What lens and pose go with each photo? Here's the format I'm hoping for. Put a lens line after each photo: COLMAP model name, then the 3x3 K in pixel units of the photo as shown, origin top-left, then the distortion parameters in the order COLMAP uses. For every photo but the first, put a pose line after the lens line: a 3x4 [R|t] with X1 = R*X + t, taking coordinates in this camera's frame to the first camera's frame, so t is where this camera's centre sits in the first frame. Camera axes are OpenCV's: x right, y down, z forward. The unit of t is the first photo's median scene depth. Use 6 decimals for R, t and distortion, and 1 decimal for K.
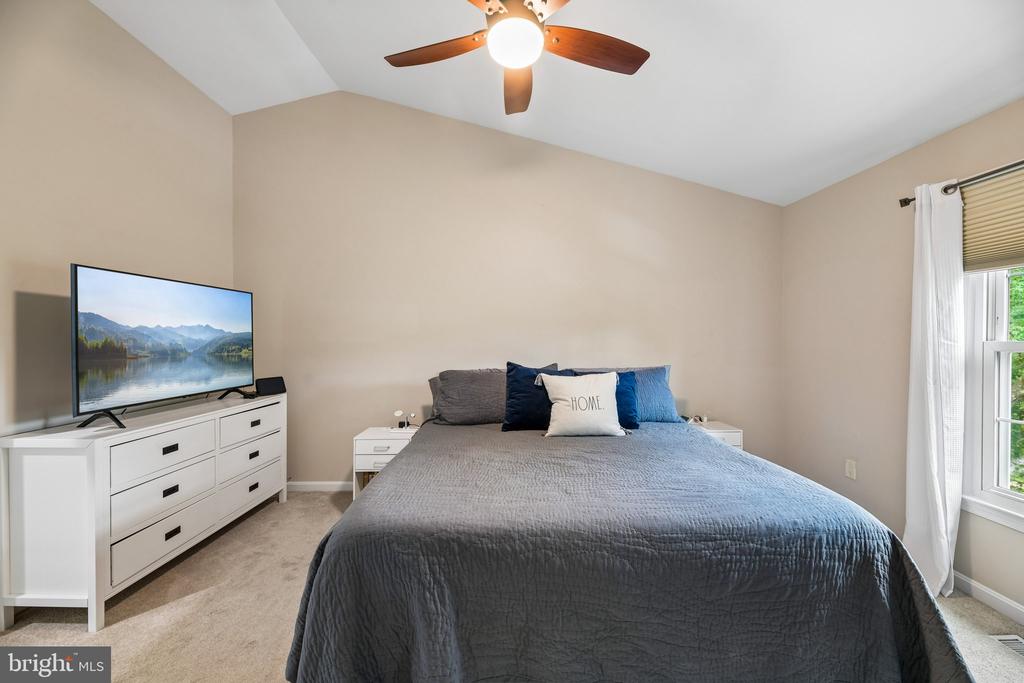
lens RADIAL K [[407.5, 0, 510.9], [0, 407.5, 339.3], [0, 0, 1]] dist [0.000477, -0.000069]
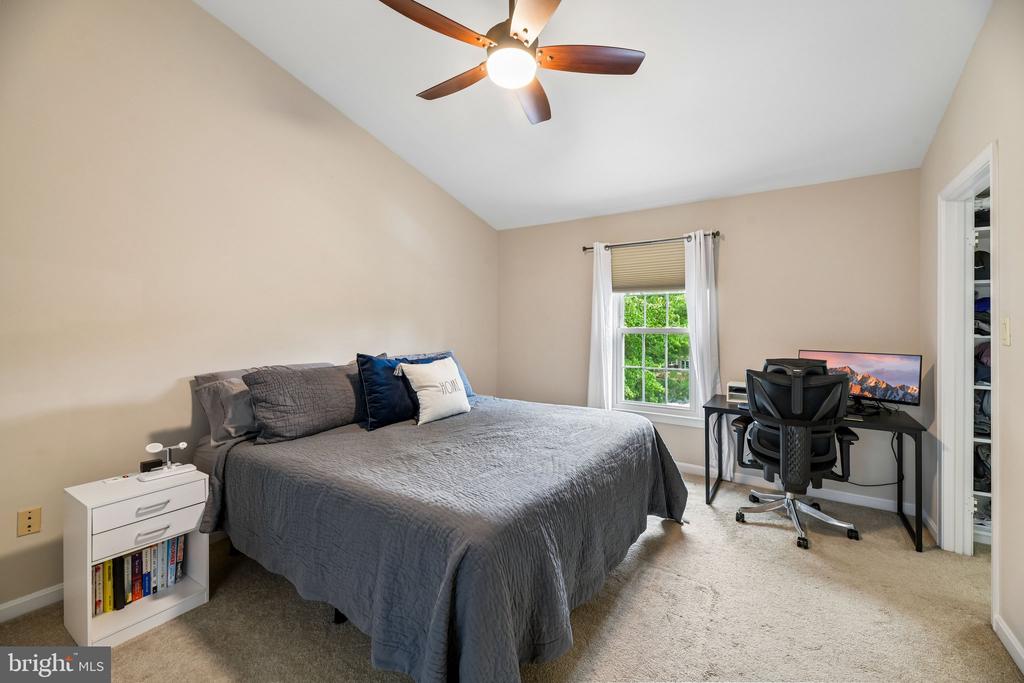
lens RADIAL K [[412.8, 0, 527.9], [0, 412.8, 325.7], [0, 0, 1]] dist [0.001285, -0.000050]
pose [[0.549989, -0.000521, 0.835172, -0.601756], [0.001344, 0.999999, -0.000261, -0.004891], [-0.835171, 0.001266, 0.549989, 0.213887]]
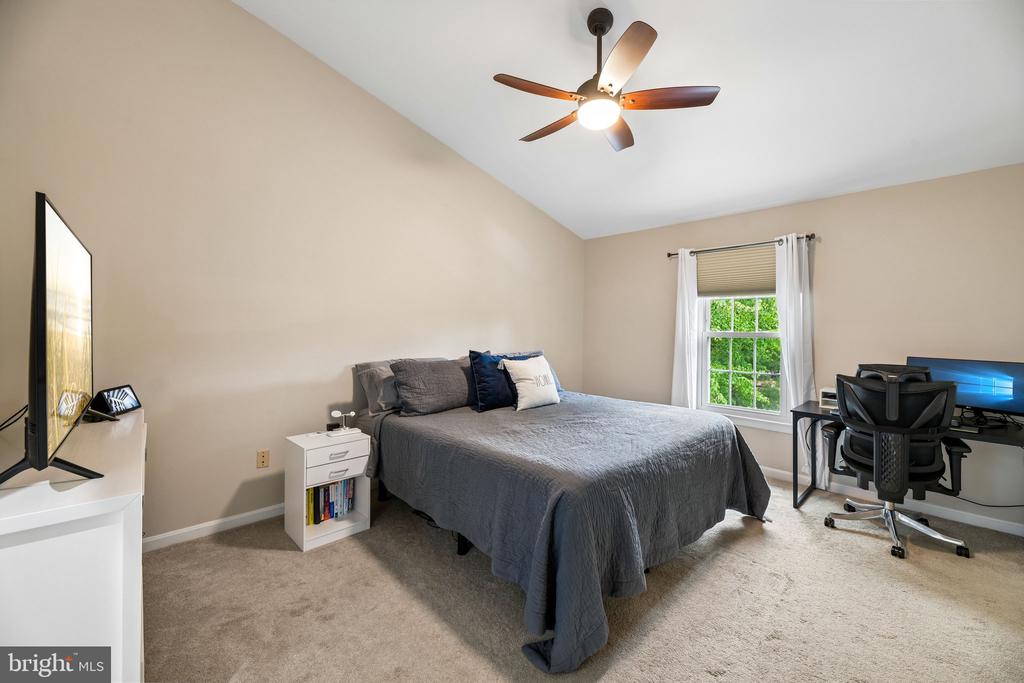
lens RADIAL K [[413.4, 0, 511.3], [0, 413.4, 328.7], [0, 0, 1]] dist [0.000715, -0.000527]
pose [[0.734927, 0.003728, 0.678137, -0.739994], [-0.005982, 0.999982, 0.000985, -0.004816], [-0.678120, -0.004781, 0.734935, 0.115519]]
